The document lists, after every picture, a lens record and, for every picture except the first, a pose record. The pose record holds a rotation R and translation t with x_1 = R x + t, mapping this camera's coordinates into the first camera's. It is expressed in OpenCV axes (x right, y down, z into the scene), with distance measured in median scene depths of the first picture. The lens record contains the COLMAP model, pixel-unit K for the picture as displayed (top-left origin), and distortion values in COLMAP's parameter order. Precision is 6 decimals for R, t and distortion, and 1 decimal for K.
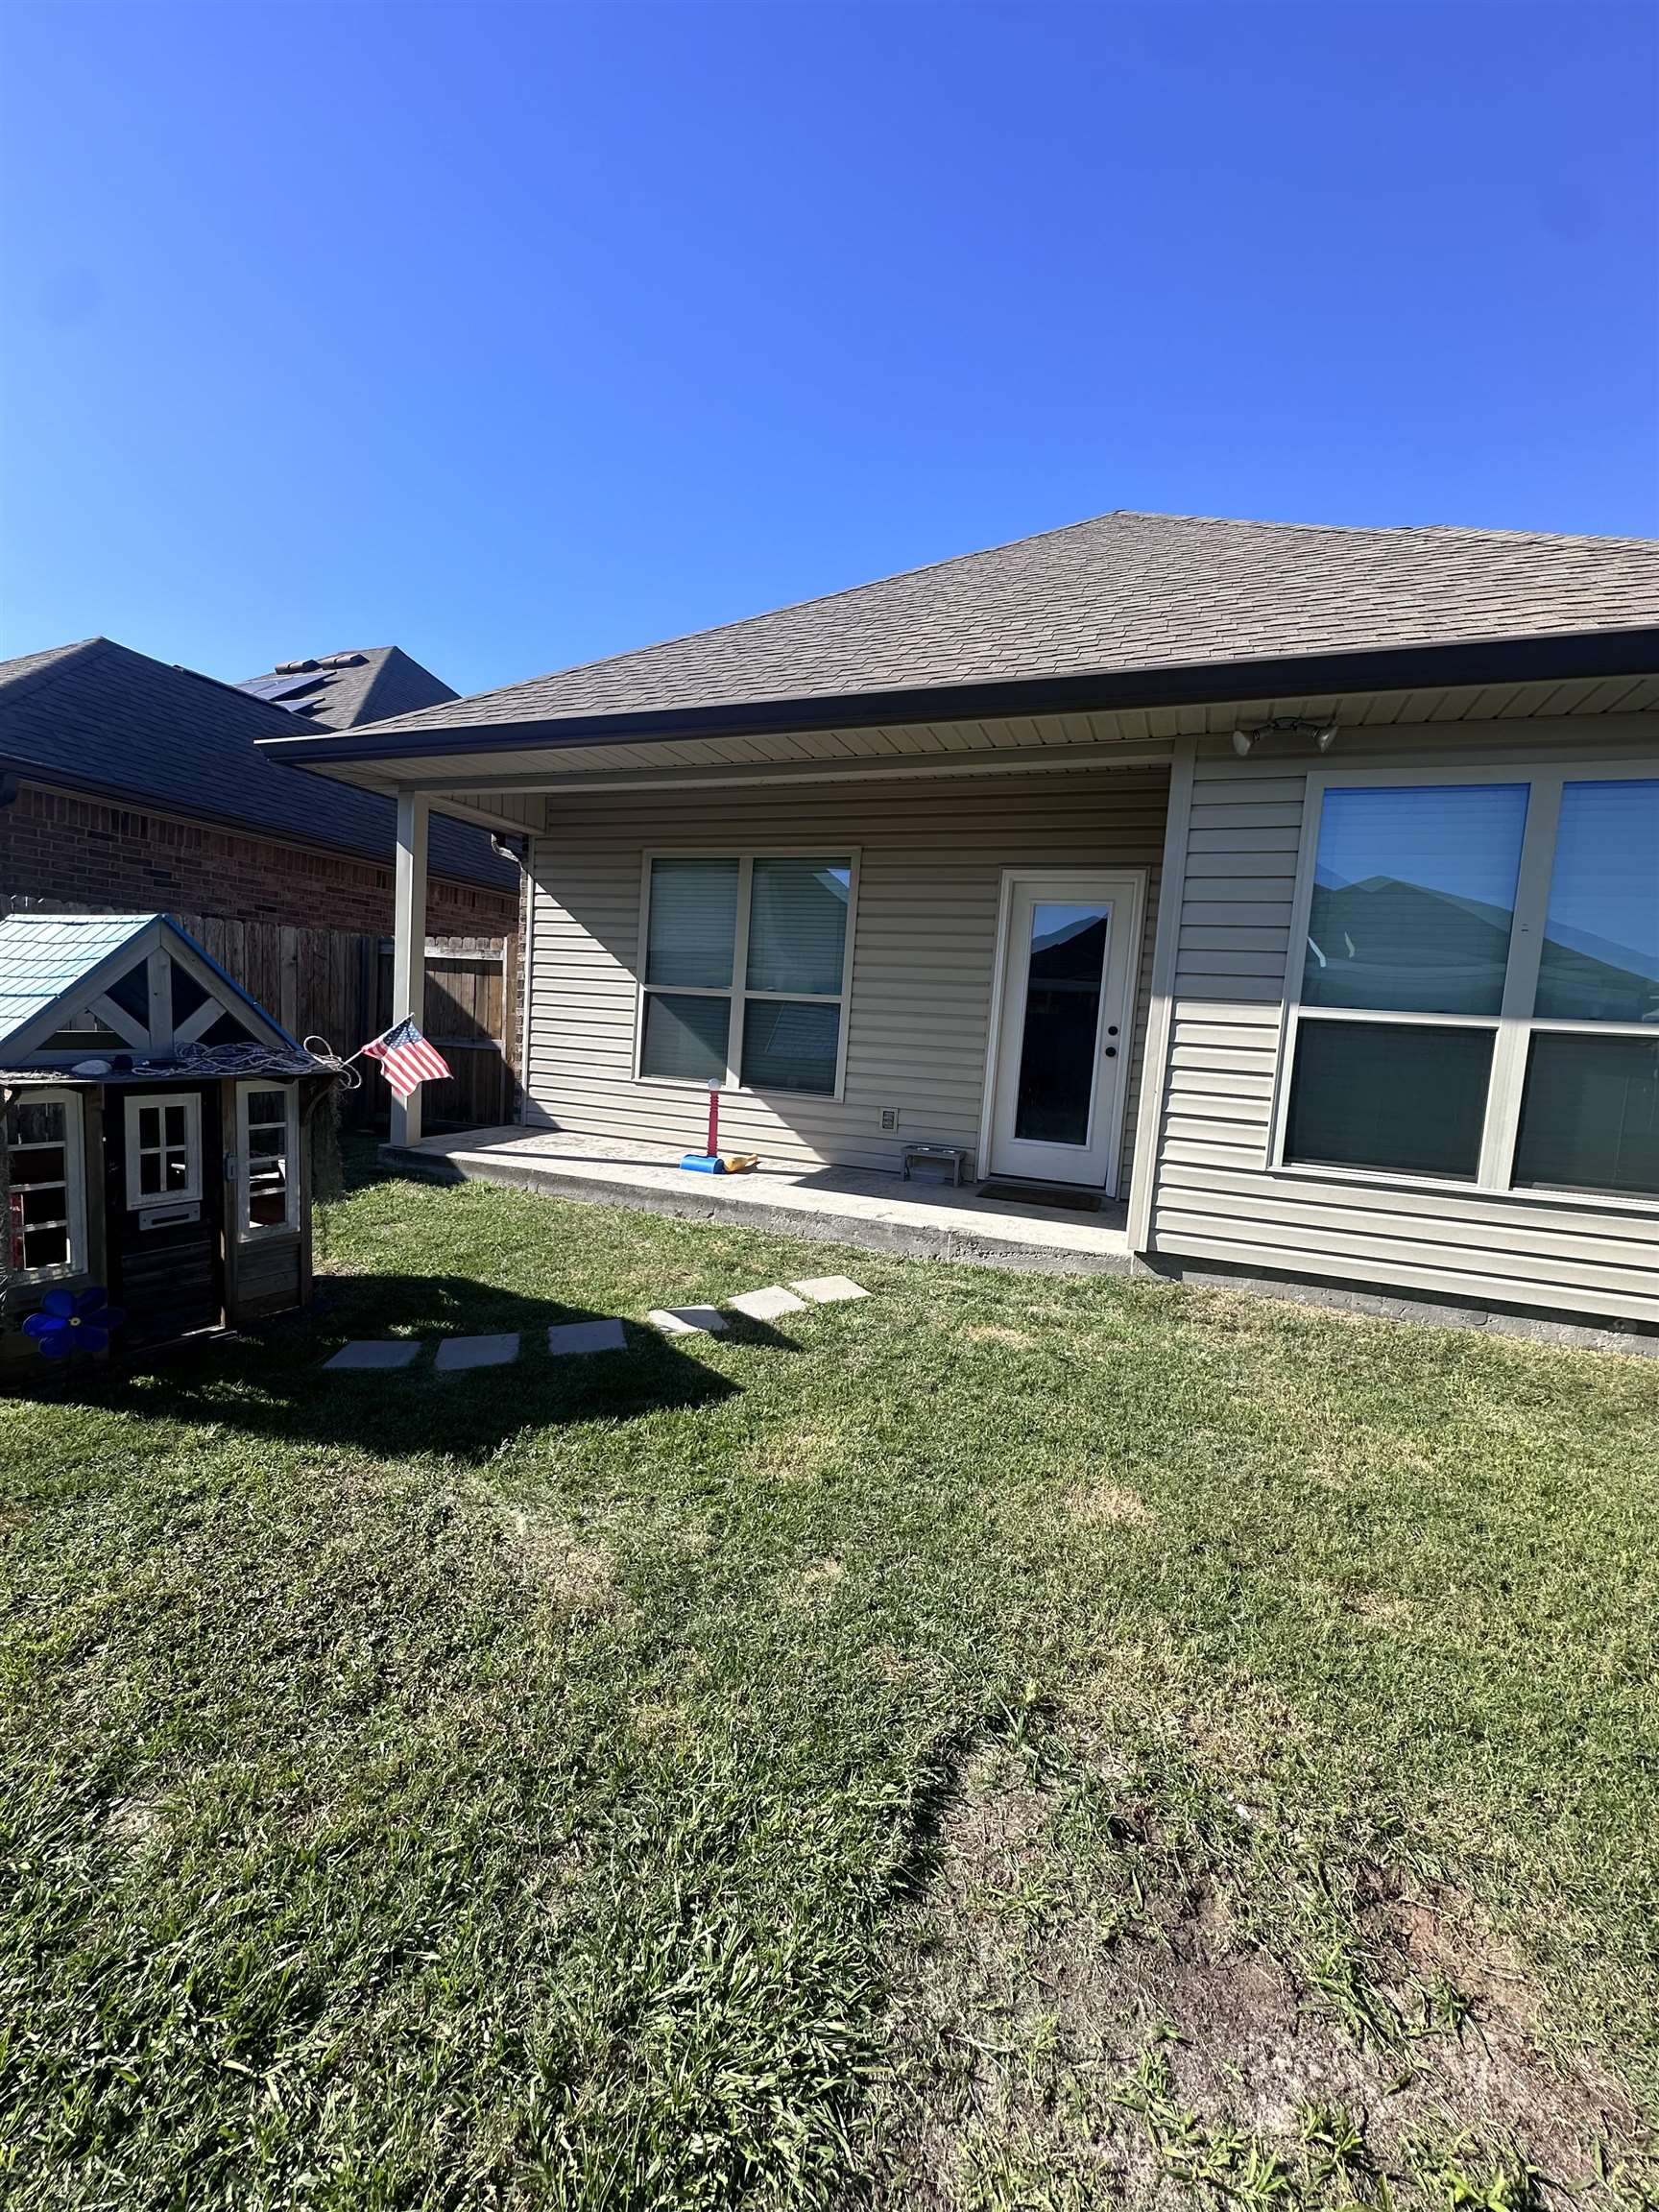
lens RADIAL K [[884.2, 0, 828.0], [0, 884.2, 1104.3], [0, 0, 1]] dist [-0.007191, 0.001418]
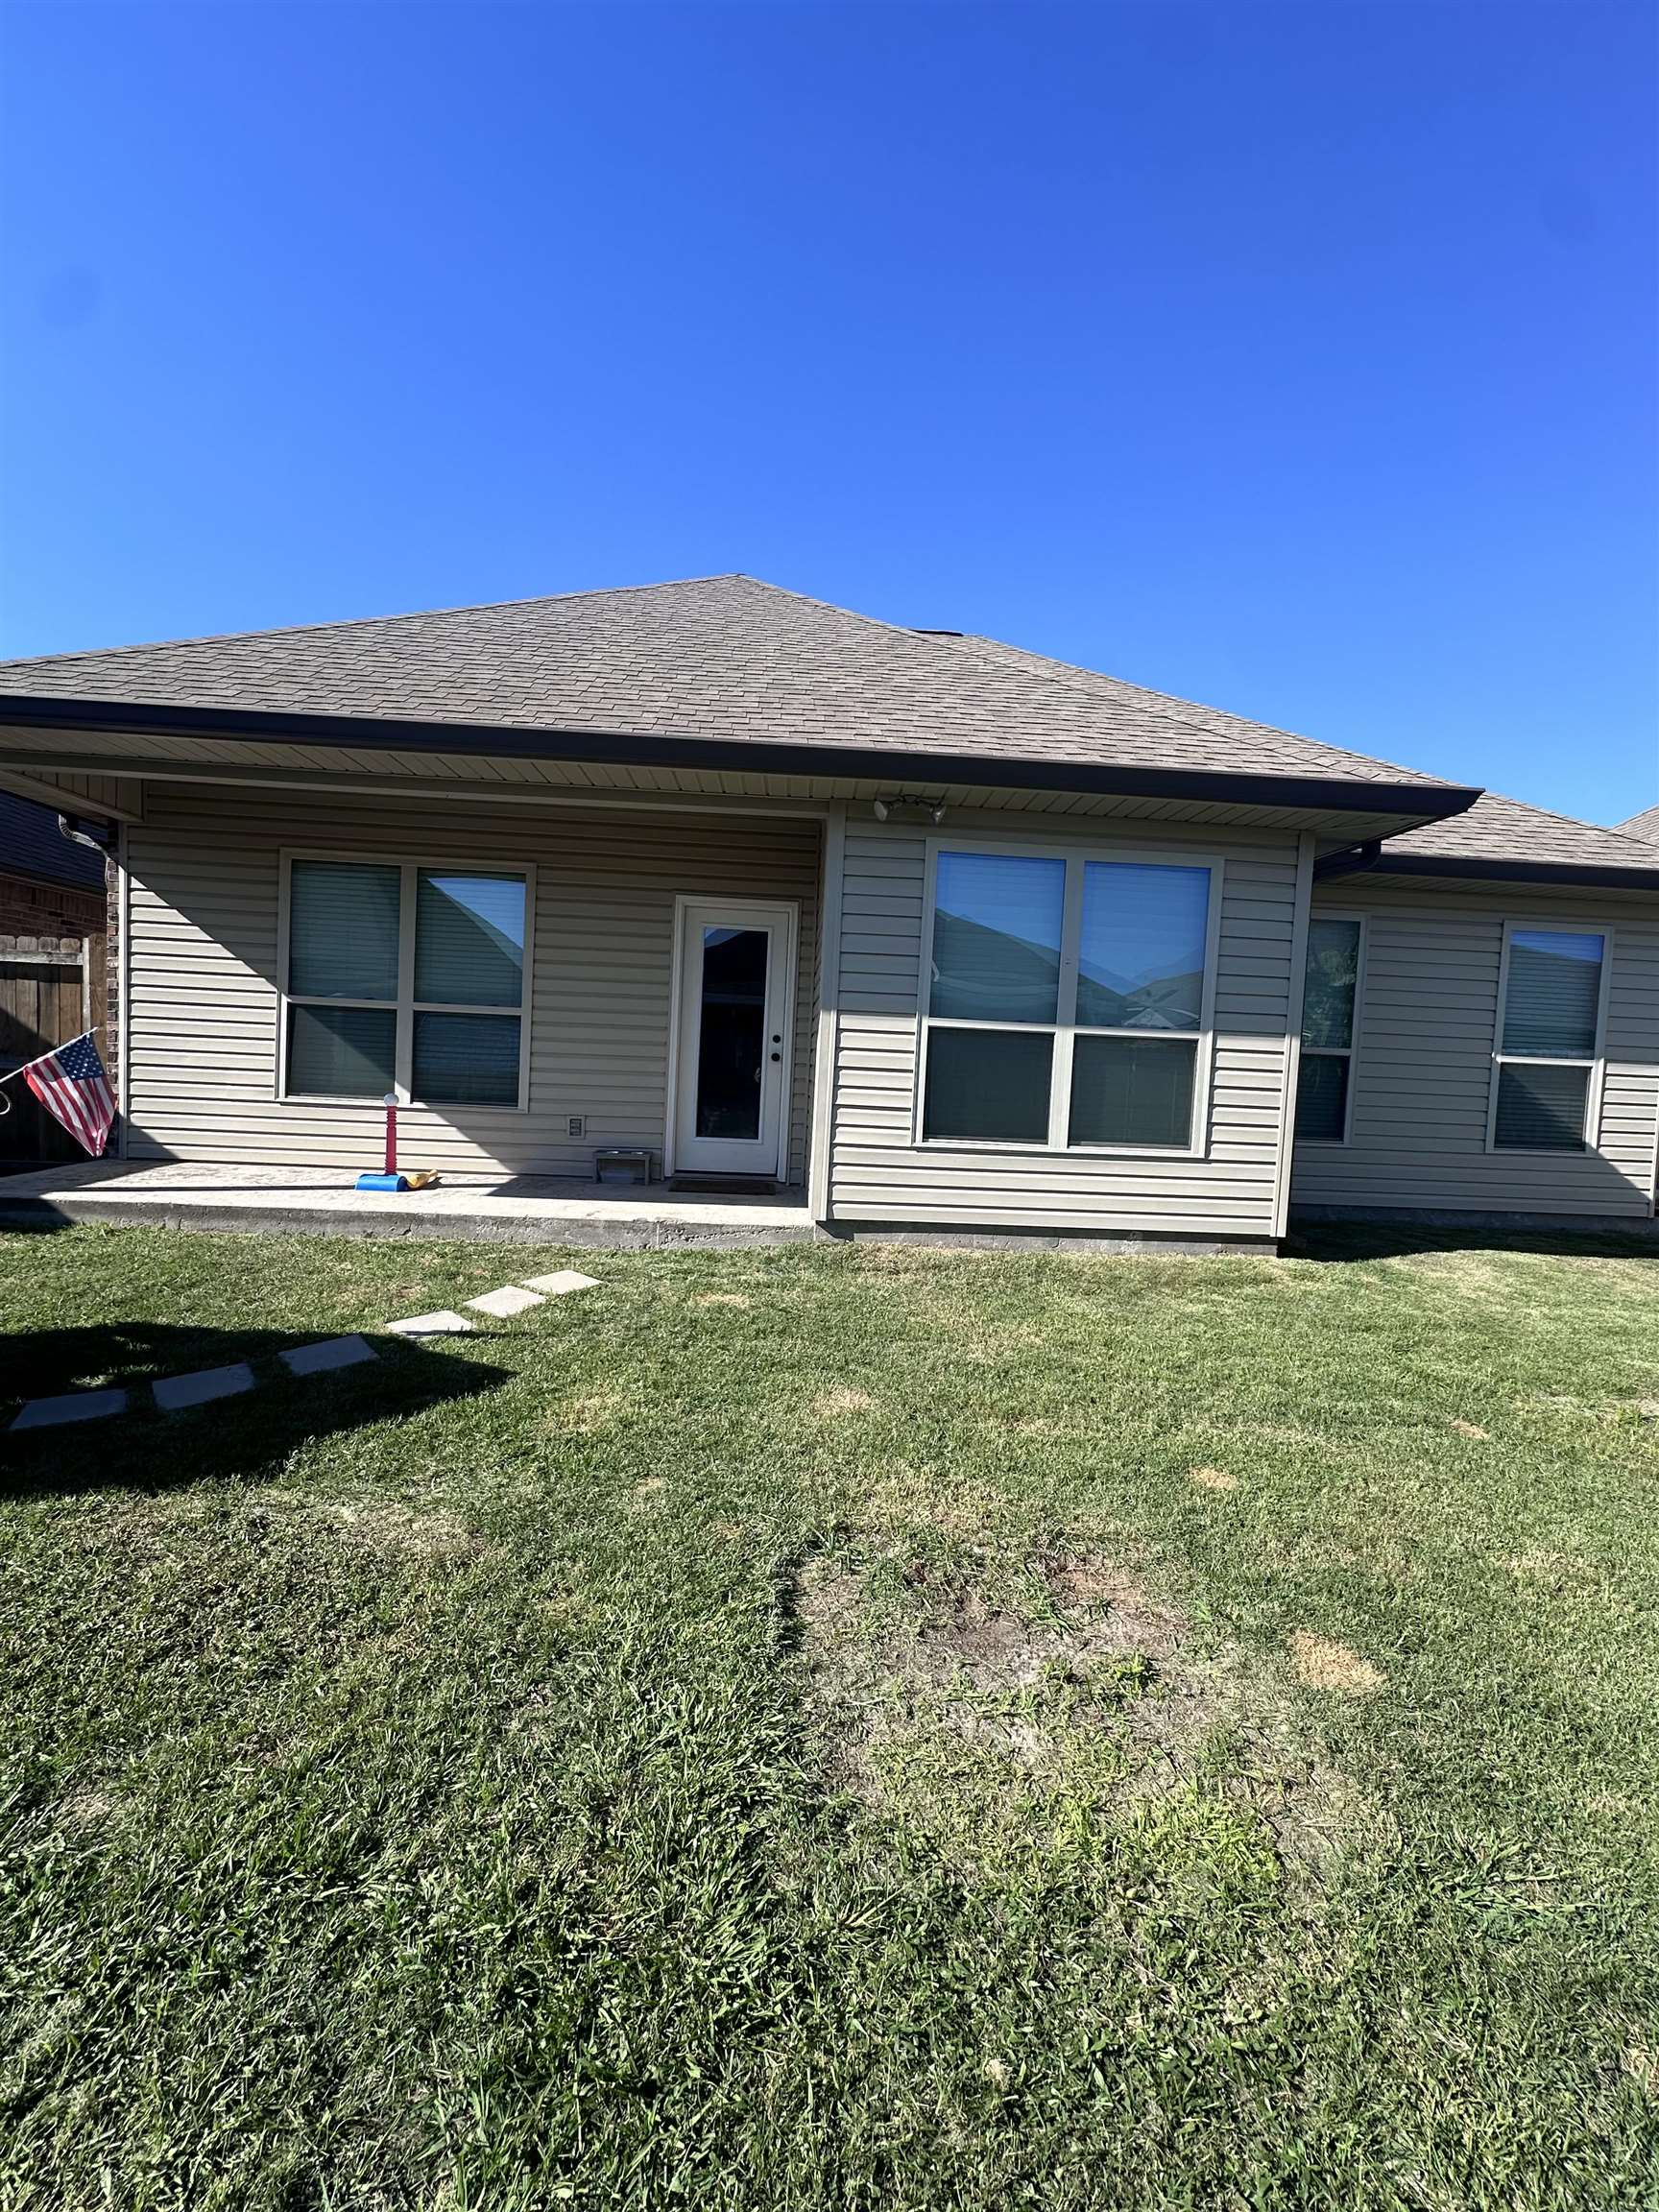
lens RADIAL K [[884.2, 0, 832.0], [0, 884.2, 1103.2], [0, 0, 1]] dist [-0.007191, 0.001418]
pose [[0.907916, -0.042680, 0.416973, -0.149733], [0.048407, 0.998823, -0.003165, 0.012462], [-0.416347, 0.023058, 0.908913, -0.123693]]
